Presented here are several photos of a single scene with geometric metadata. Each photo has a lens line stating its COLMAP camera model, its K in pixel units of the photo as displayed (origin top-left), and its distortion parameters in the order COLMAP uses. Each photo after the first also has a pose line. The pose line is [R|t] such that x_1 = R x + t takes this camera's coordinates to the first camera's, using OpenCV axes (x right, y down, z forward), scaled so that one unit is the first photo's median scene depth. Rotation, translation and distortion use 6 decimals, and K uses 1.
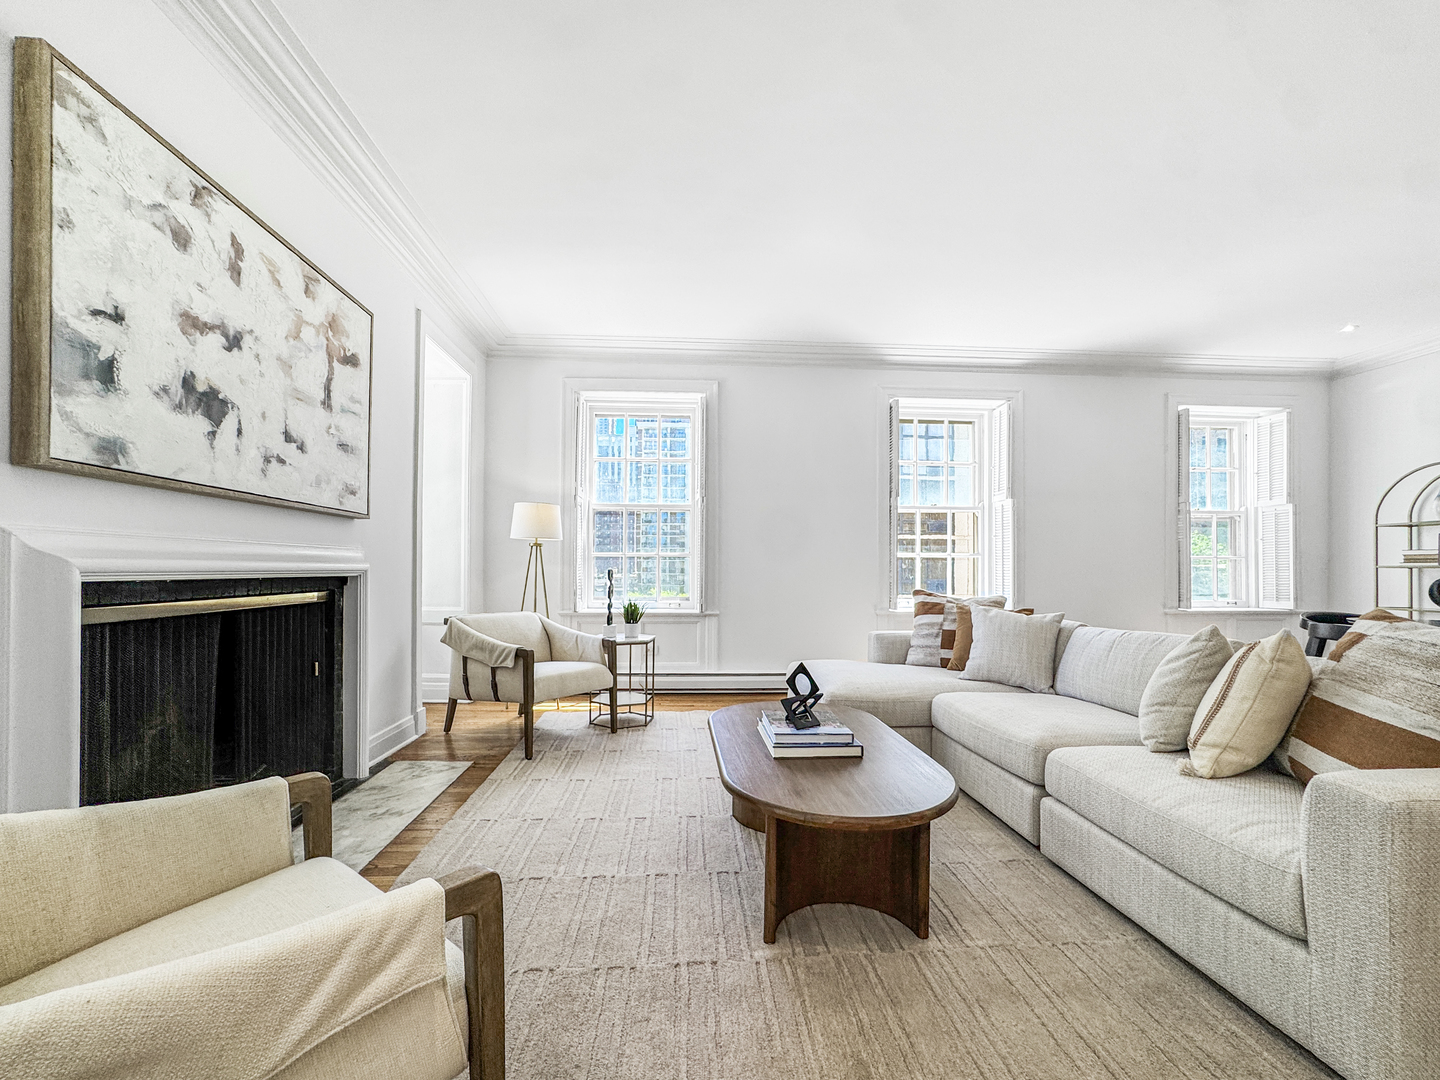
lens RADIAL K [[597.1, 0, 706.1], [0, 597.1, 571.1], [0, 0, 1]] dist [-0.029301, 0.011724]
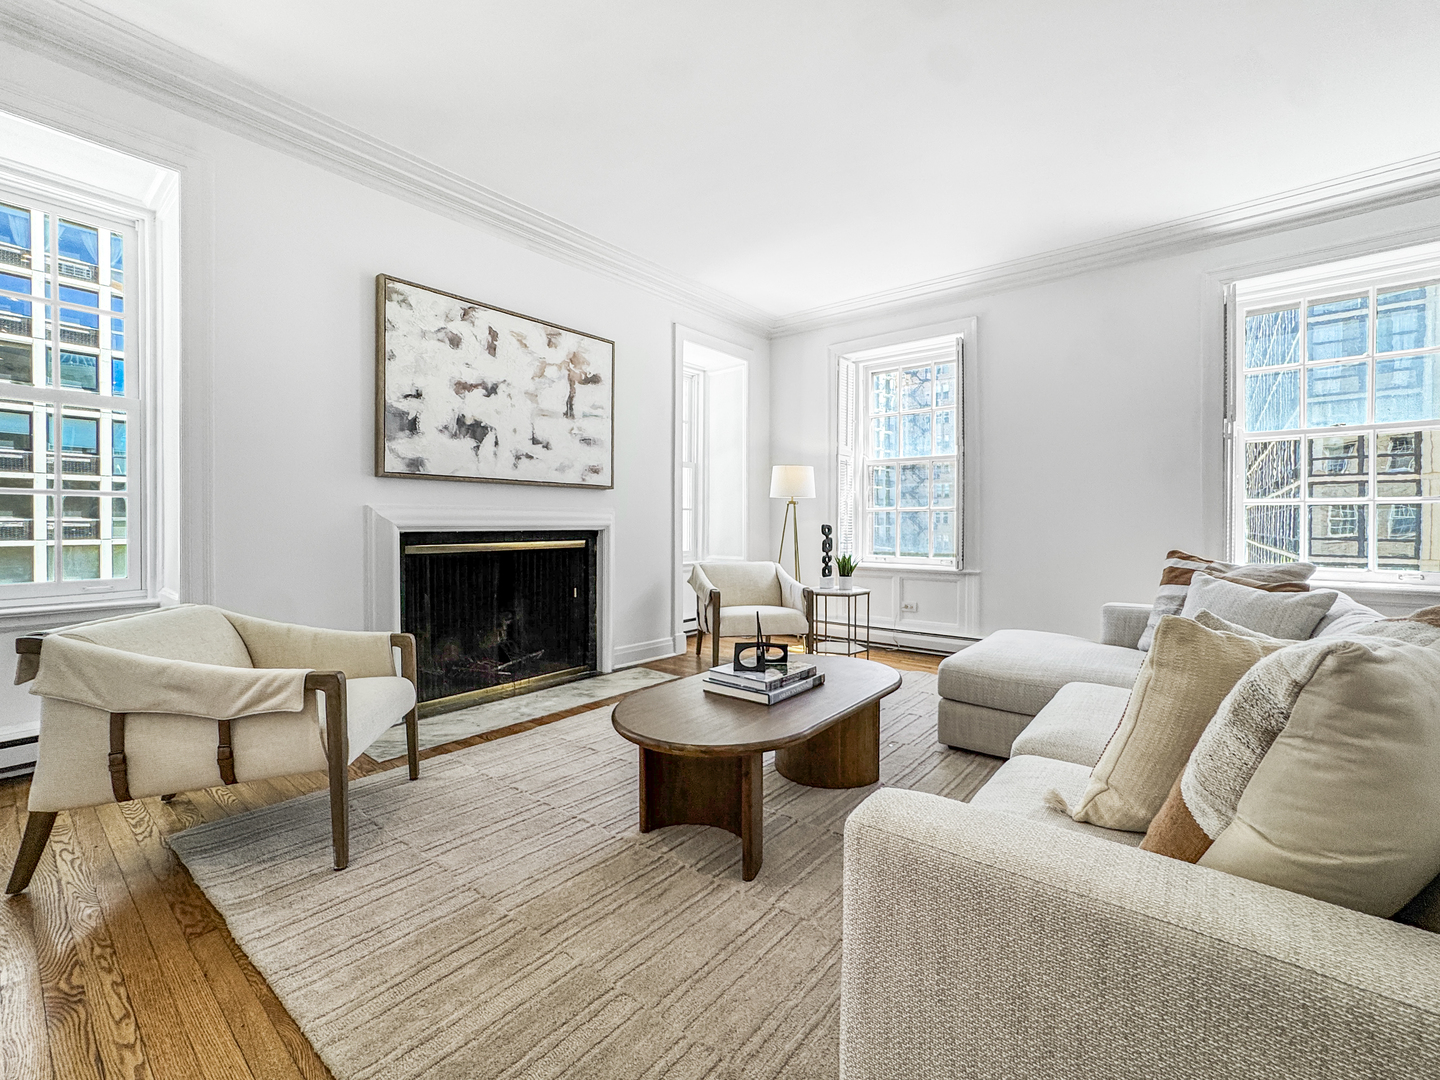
lens RADIAL K [[610.2, 0, 725.5], [0, 610.2, 528.0], [0, 0, 1]] dist [-0.024443, 0.001507]
pose [[0.746230, 0.001834, -0.665686, 0.694718], [0.001670, 0.999988, 0.004627, -0.002618], [0.665686, -0.004564, 0.746218, 0.118630]]
